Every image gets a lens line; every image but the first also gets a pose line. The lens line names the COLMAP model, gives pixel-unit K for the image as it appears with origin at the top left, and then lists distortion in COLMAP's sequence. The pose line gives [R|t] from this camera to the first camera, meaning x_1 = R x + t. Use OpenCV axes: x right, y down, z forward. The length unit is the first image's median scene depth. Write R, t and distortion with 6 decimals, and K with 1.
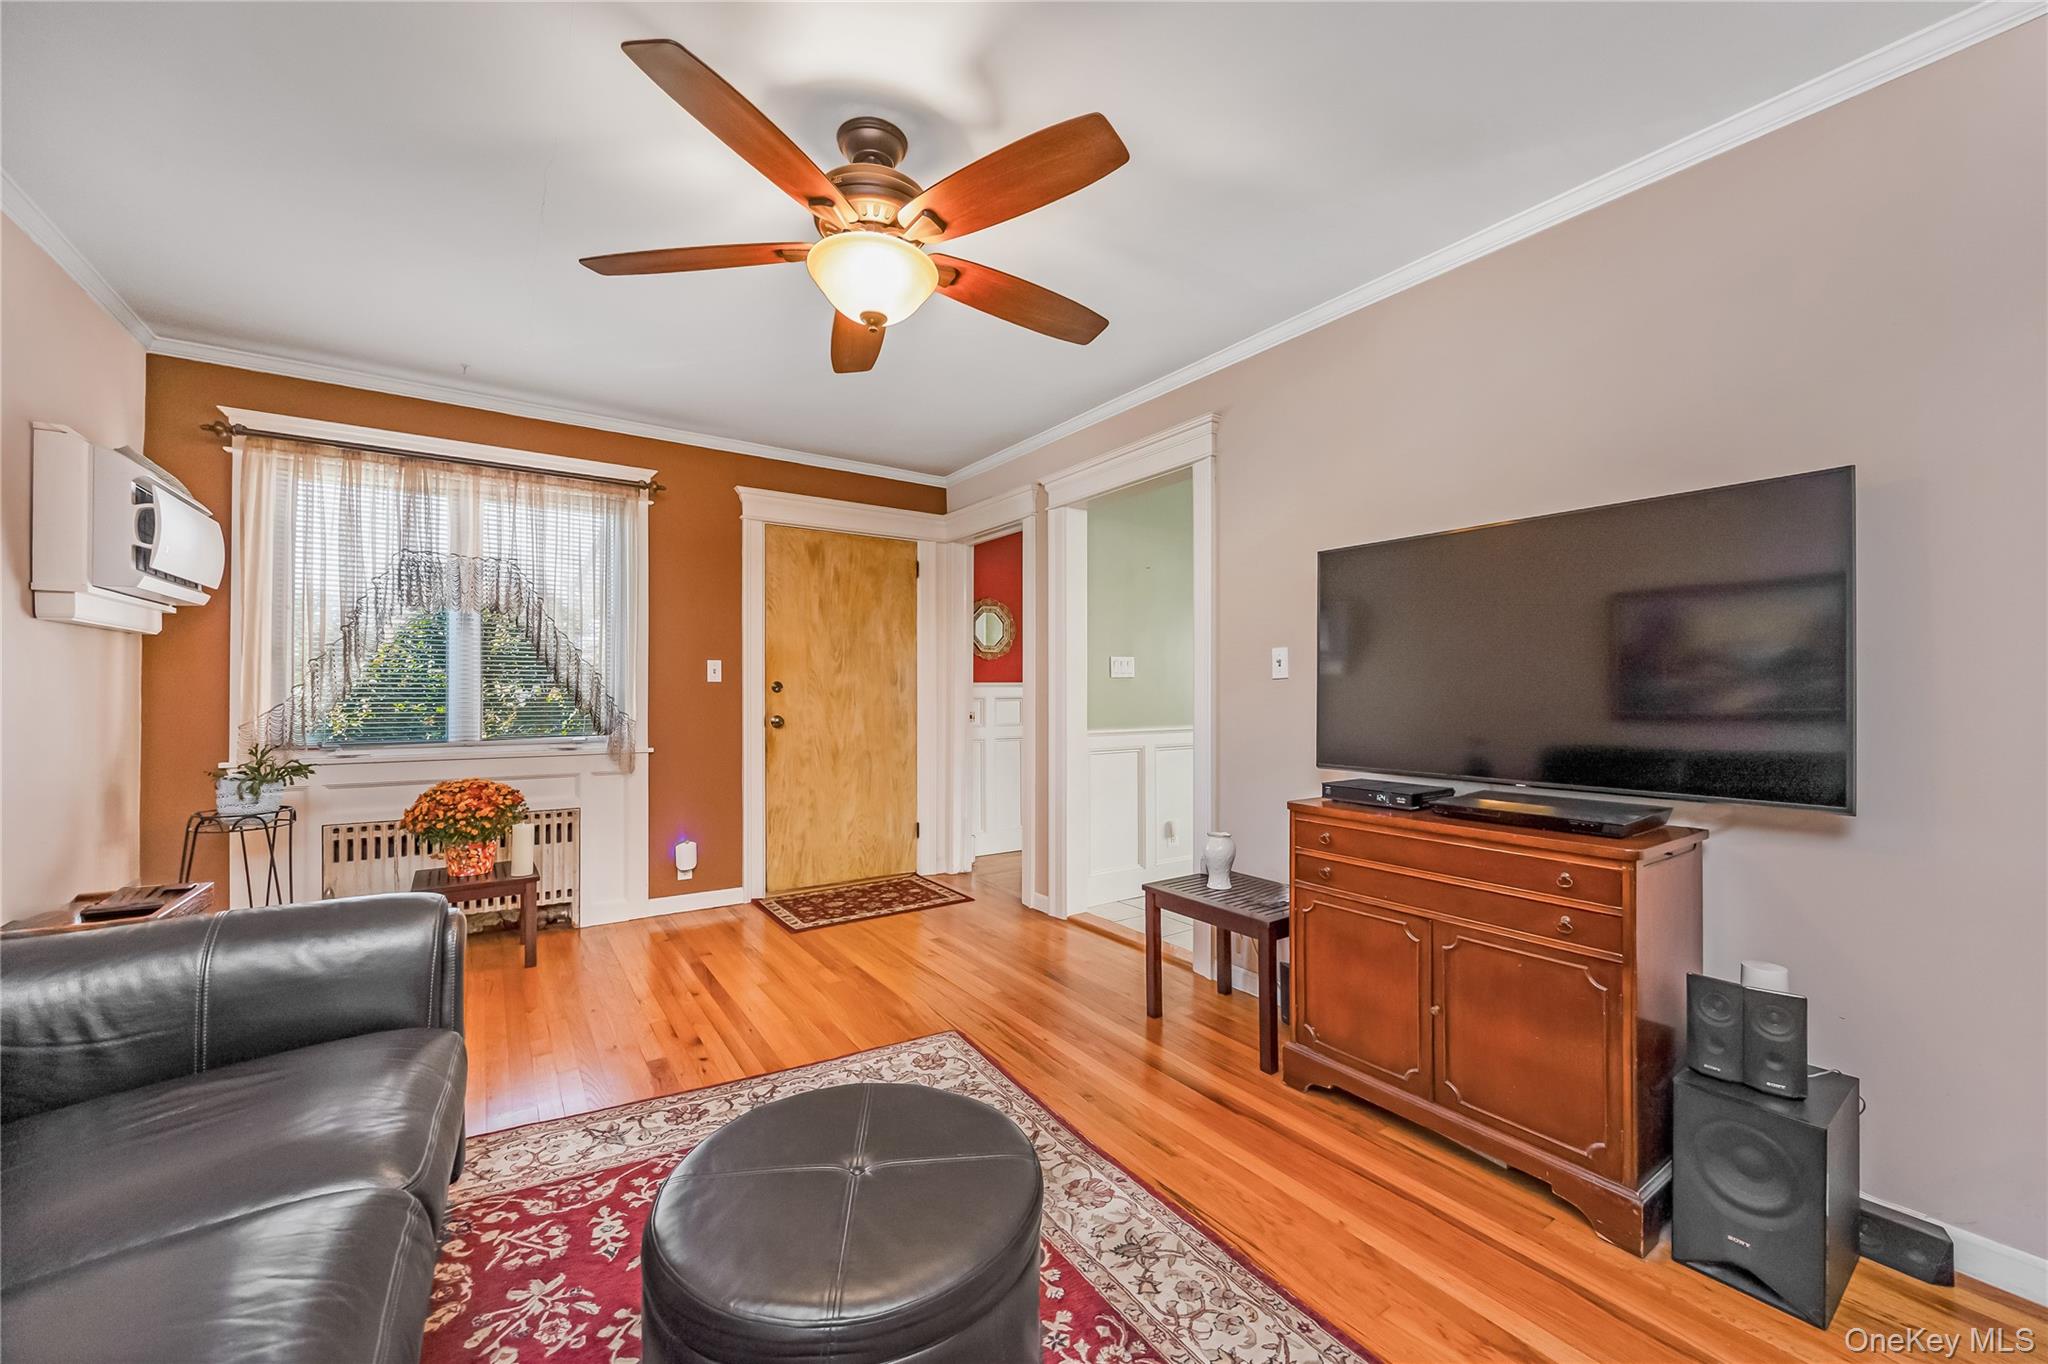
lens RADIAL K [[791.8, 0, 1030.1], [0, 791.8, 683.1], [0, 0, 1]] dist [-0.001837, -0.000305]
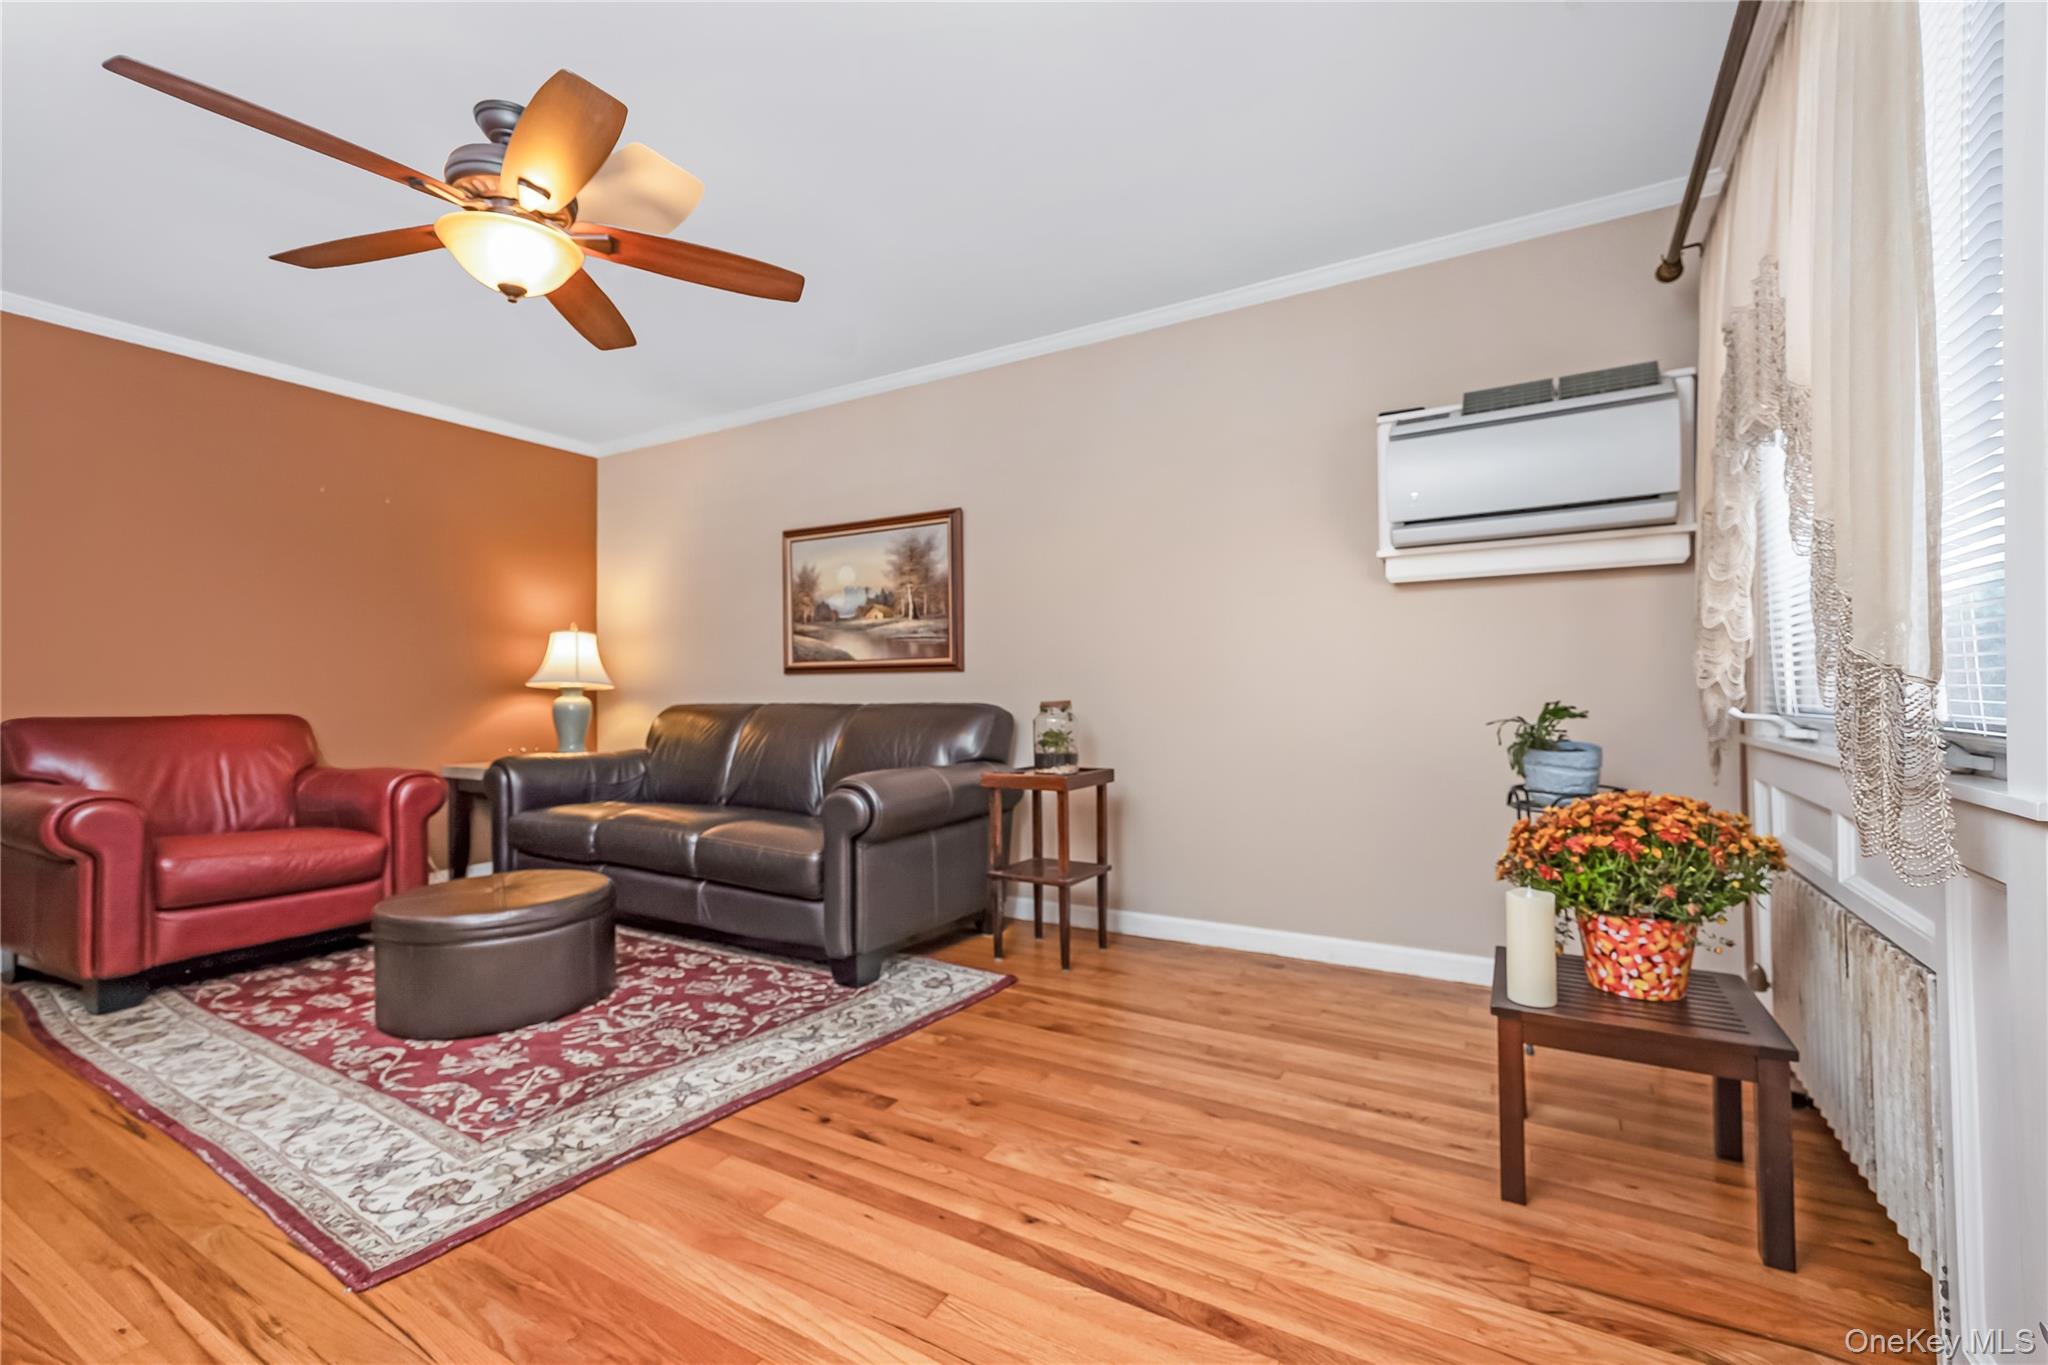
lens RADIAL K [[791.8, 0, 1030.1], [0, 791.8, 683.6], [0, 0, 1]] dist [-0.001837, -0.000305]
pose [[-0.884168, -0.001505, -0.467167, -0.326828], [0.007546, 0.999818, -0.017503, 0.126154], [0.467108, -0.019001, -0.883996, 2.346776]]
